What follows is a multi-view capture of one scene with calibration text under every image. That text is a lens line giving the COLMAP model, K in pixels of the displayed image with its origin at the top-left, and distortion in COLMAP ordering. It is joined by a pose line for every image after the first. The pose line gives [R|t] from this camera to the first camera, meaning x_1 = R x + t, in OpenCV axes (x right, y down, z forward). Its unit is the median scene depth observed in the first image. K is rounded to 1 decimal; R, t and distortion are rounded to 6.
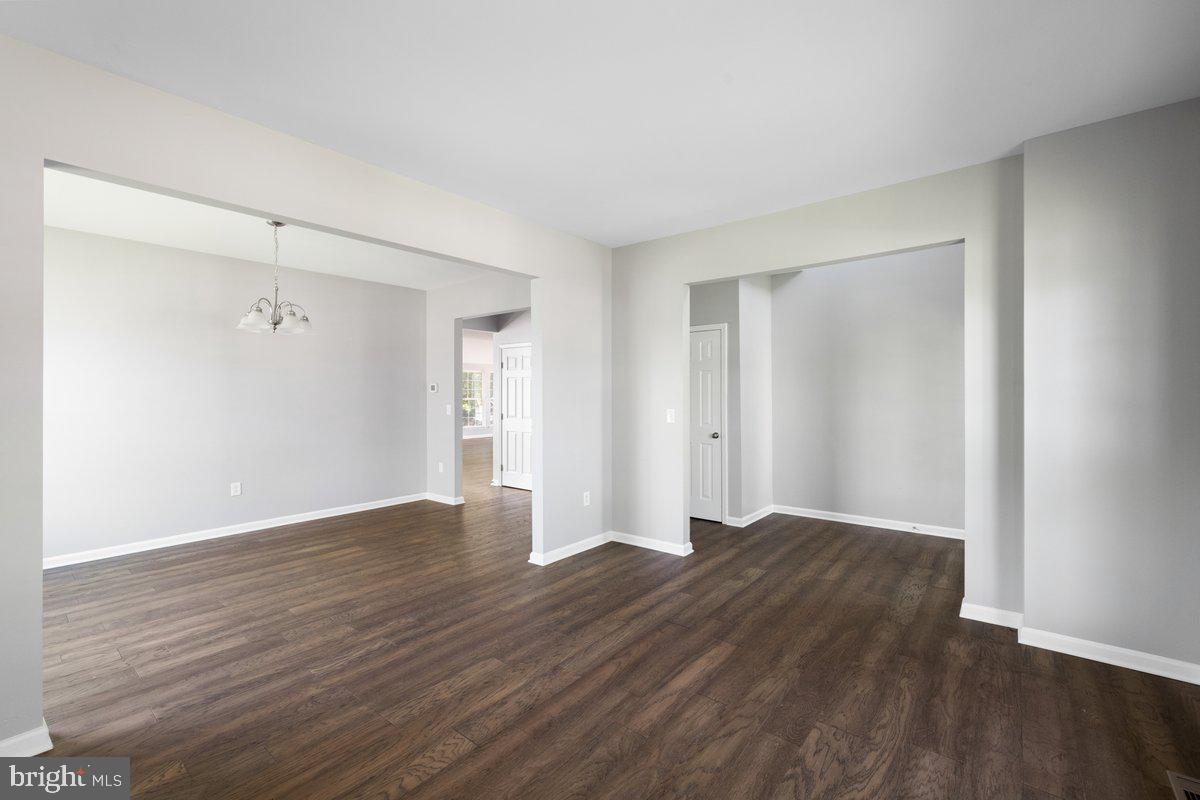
lens RADIAL K [[508.6, 0, 600.0], [0, 508.6, 400.0], [0, 0, 1]] dist [0.000272, 0.000104]
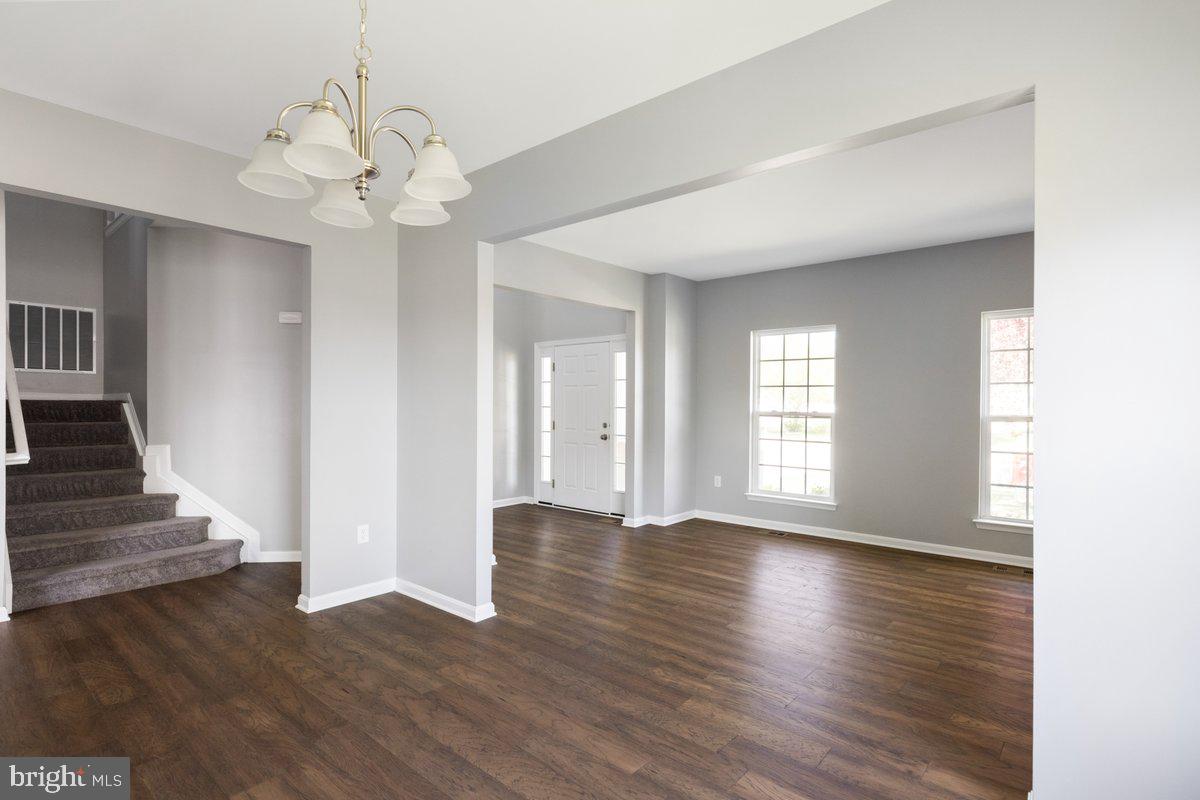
lens RADIAL K [[581.3, 0, 600.0], [0, 581.3, 400.0], [0, 0, 1]] dist [0.000176, 0.000153]
pose [[0.038963, 0.006968, 0.999216, -0.904747], [0.003184, 0.999970, -0.007097, 0.002574], [-0.999236, 0.003458, 0.038940, 0.725646]]
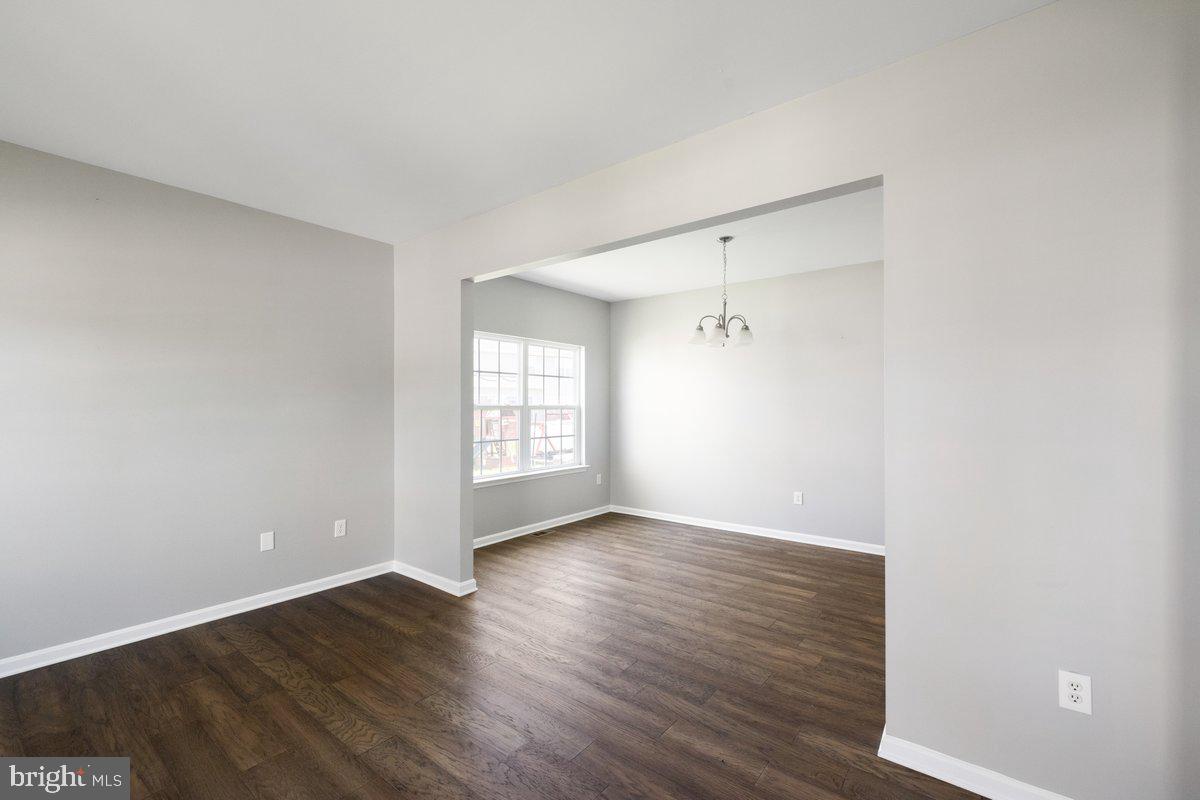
lens RADIAL K [[508.6, 0, 600.0], [0, 508.6, 400.0], [0, 0, 1]] dist [0.000272, 0.000104]
pose [[0.010163, -0.006141, -0.999929, 0.348007], [-0.012205, 0.999906, -0.006265, -0.014139], [0.999874, 0.012268, 0.010088, 0.648230]]
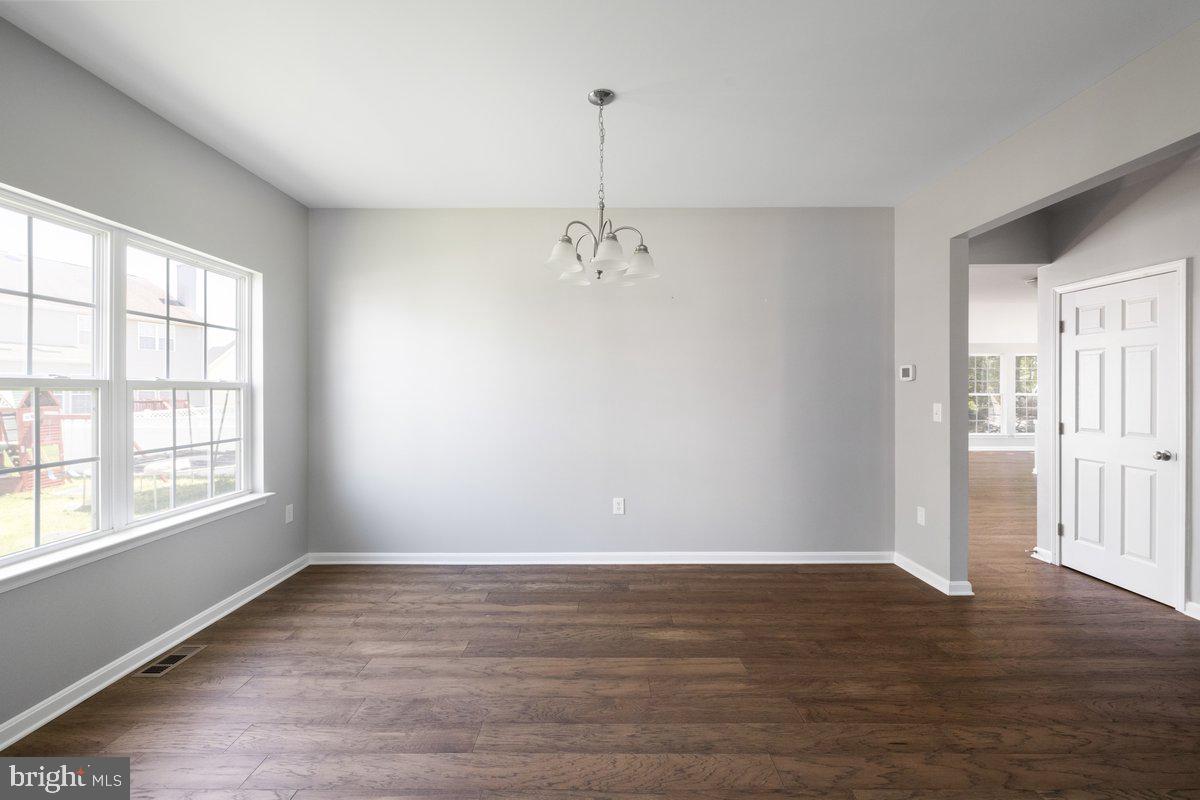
lens RADIAL K [[500.9, 0, 597.5], [0, 500.9, 387.2], [0, 0, 1]] dist [-0.001571, 0.000052]
pose [[0.623273, -0.001764, -0.782003, -0.151614], [-0.010000, 0.999898, -0.010225, 0.002134], [0.781941, 0.014193, 0.623191, 0.547468]]
